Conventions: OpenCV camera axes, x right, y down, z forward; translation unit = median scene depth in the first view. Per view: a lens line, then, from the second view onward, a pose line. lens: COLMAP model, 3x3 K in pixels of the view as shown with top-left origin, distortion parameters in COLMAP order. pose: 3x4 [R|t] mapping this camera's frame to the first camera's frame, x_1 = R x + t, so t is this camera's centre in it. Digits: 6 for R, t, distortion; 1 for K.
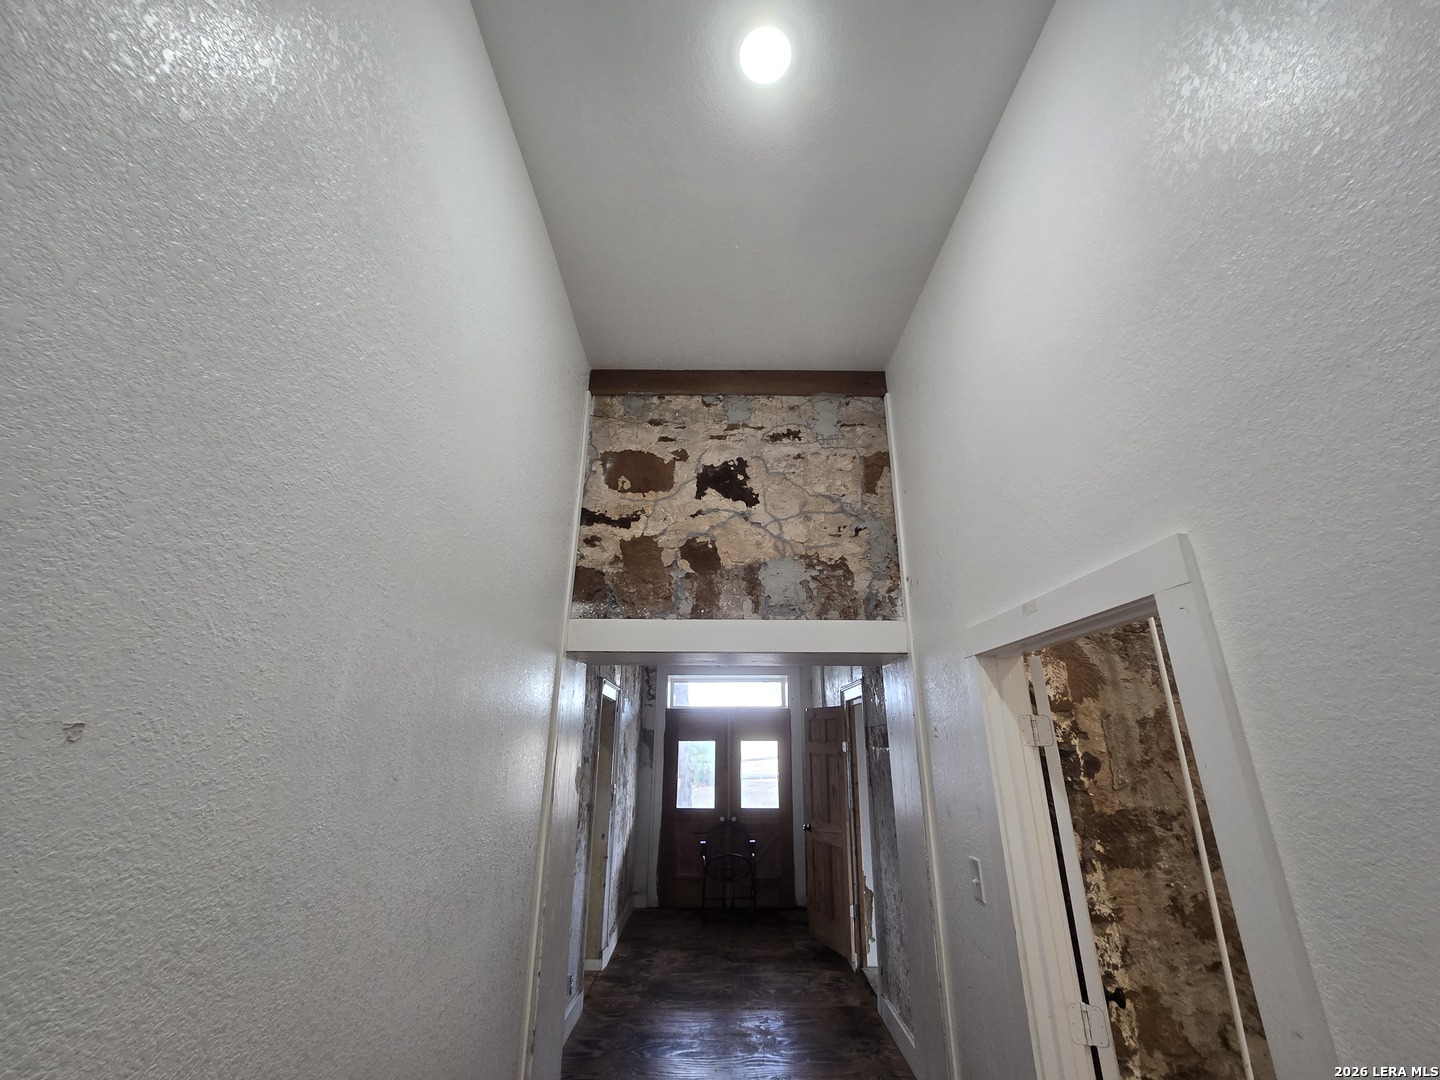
lens RADIAL K [[584.4, 0, 723.3], [0, 584.4, 545.2], [0, 0, 1]] dist [-0.000864, 0.000355]
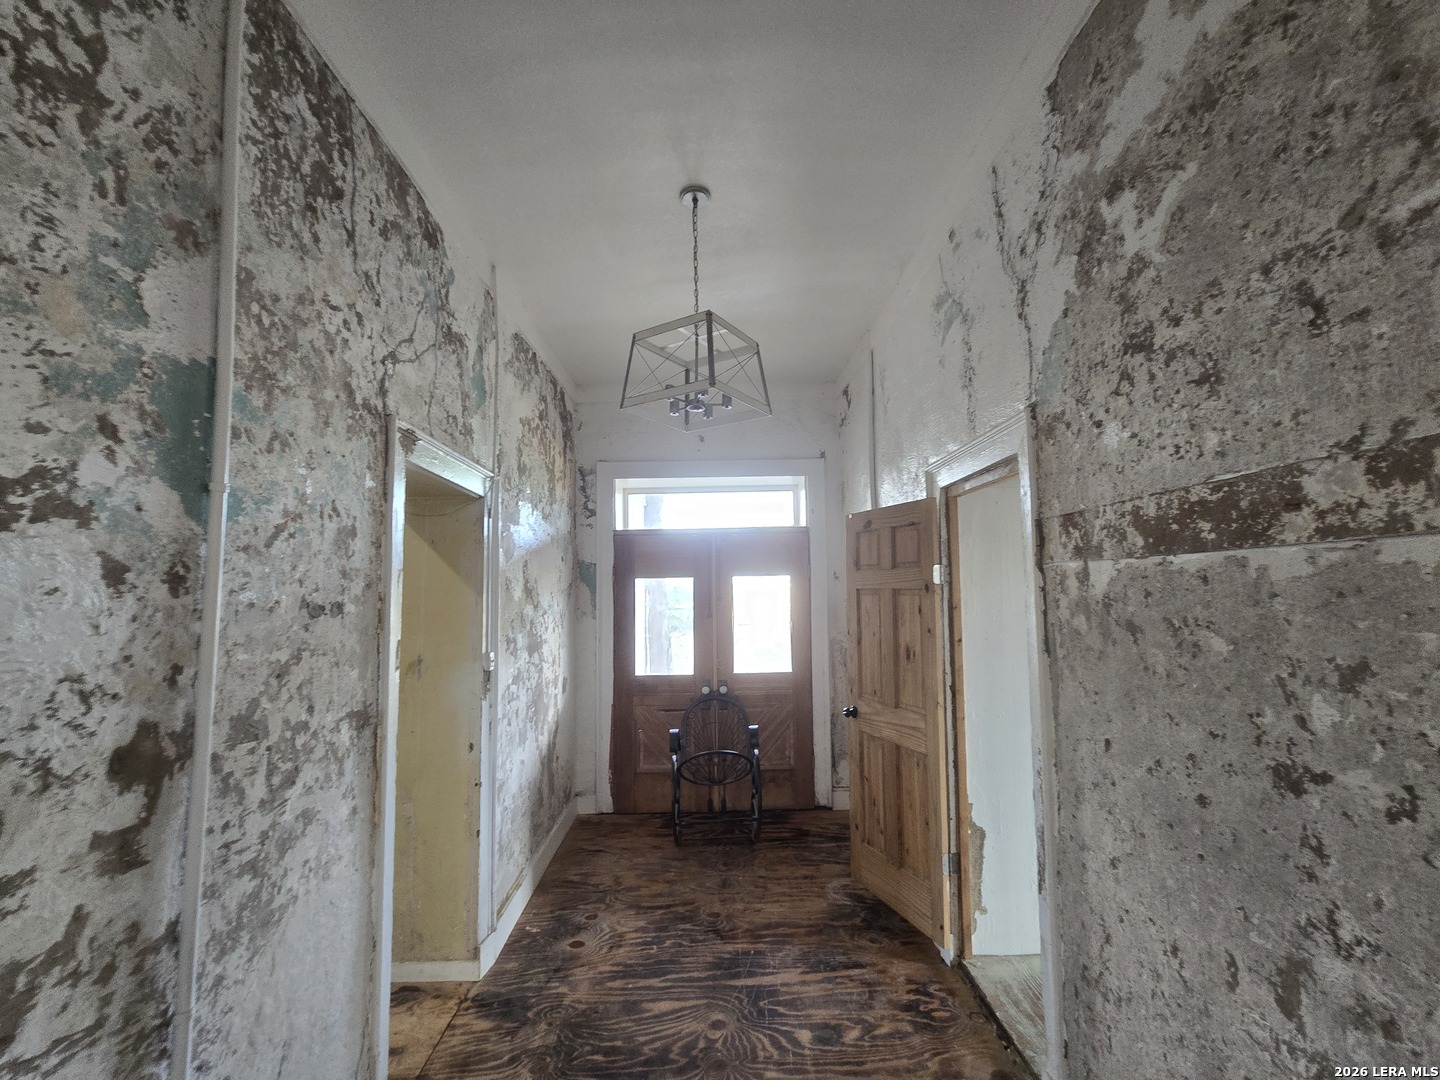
lens RADIAL K [[584.4, 0, 719.5], [0, 584.4, 545.6], [0, 0, 1]] dist [-0.000864, 0.000355]
pose [[0.999706, -0.020455, 0.013005, 0.010448], [0.016652, 0.969441, 0.244759, 0.182501], [-0.017614, -0.244471, 0.969497, 0.486680]]
